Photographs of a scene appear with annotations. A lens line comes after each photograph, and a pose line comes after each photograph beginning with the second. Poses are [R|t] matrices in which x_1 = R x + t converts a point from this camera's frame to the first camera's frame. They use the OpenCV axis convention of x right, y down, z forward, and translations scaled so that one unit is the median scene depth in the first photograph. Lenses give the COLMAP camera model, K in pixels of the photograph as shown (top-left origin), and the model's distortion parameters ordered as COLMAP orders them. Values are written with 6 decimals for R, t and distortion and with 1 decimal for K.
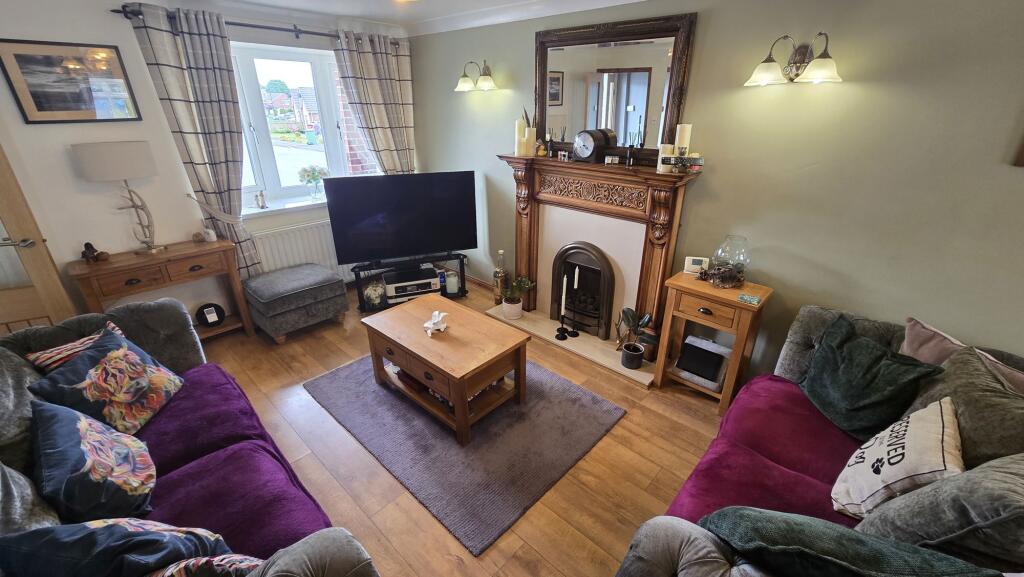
lens RADIAL K [[419.6, 0, 511.6], [0, 419.6, 289.2], [0, 0, 1]] dist [-0.000156, 0.000208]
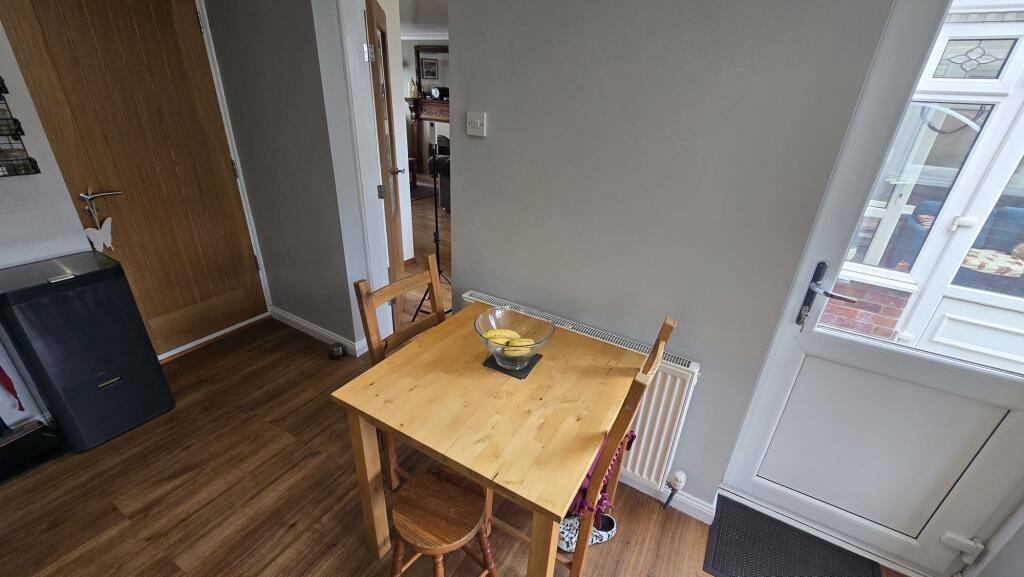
lens RADIAL K [[419.6, 0, 511.4], [0, 419.6, 289.0], [0, 0, 1]] dist [-0.000156, 0.000208]
pose [[0.978706, -0.052697, 0.198390, 0.049016], [0.044815, 0.998025, 0.044013, 0.693390], [-0.200317, -0.034185, 0.979135, -1.496212]]
